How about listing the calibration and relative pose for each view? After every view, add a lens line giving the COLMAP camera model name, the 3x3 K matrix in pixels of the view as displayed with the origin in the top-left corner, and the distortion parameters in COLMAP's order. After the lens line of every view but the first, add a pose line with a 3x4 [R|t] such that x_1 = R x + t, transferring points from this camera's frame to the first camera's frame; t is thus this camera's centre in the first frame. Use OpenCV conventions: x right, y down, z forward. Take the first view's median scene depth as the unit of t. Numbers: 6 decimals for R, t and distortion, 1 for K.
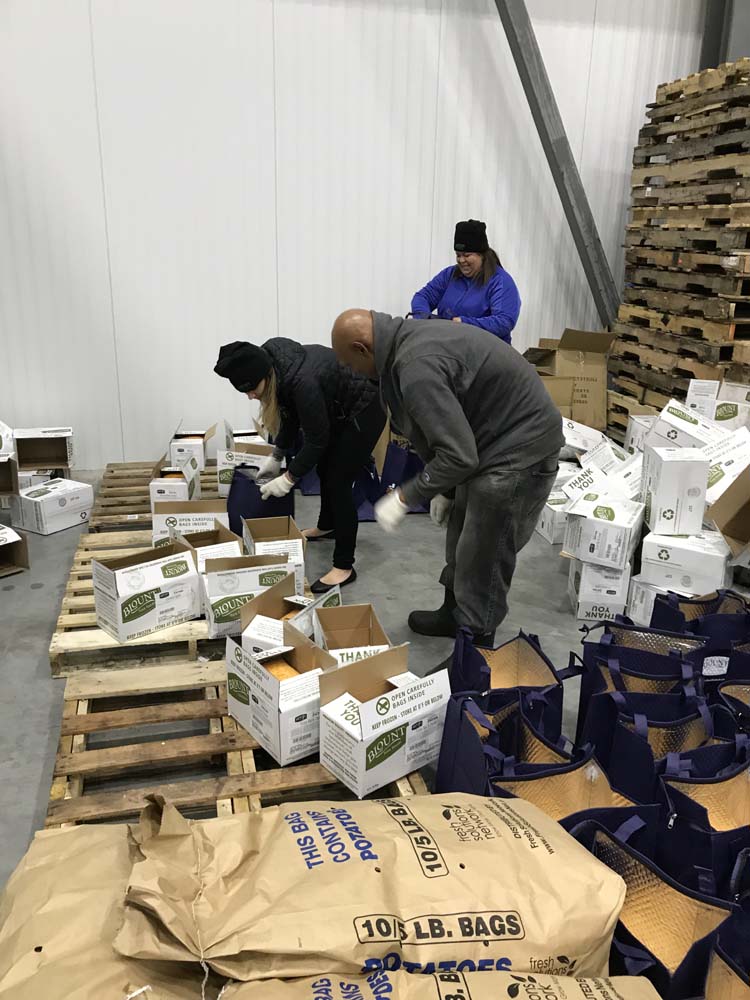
lens RADIAL K [[815.9, 0, 375.0], [0, 815.9, 500.0], [0, 0, 1]] dist [0.026845, -0.003754]
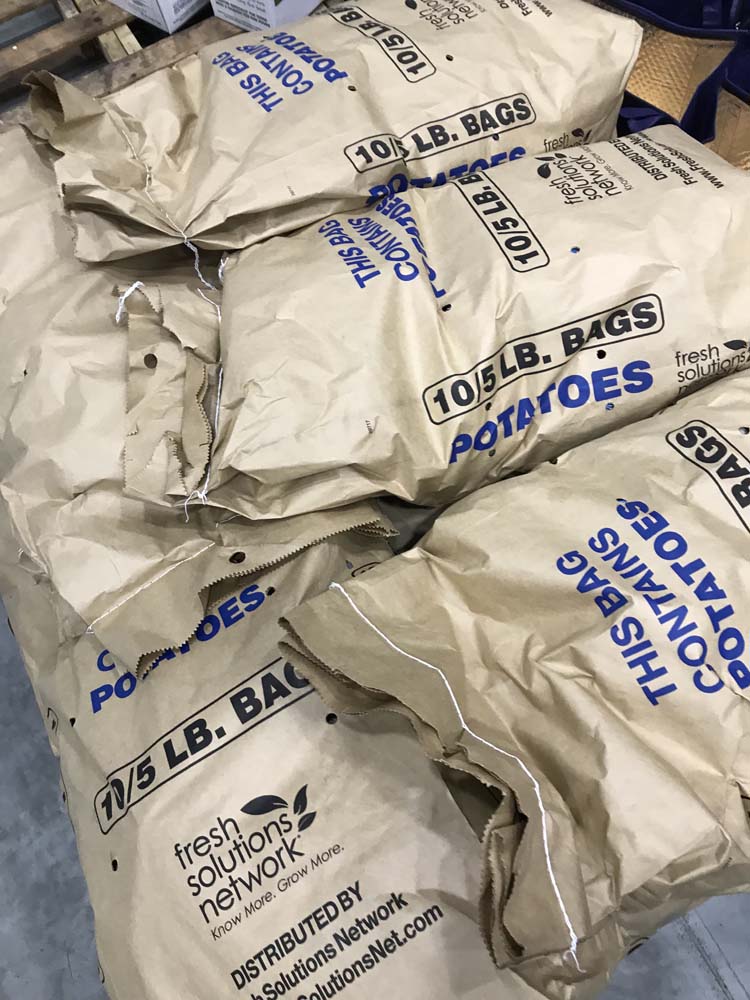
lens RADIAL K [[744.0, 0, 376.0], [0, 744.0, 512.1], [0, 0, 1]] dist [0.083831, -0.062753]
pose [[0.963963, -0.265772, 0.011847, -0.096671], [0.165153, 0.632740, 0.756547, 0.158181], [-0.208565, -0.727327, 0.653831, 0.209047]]
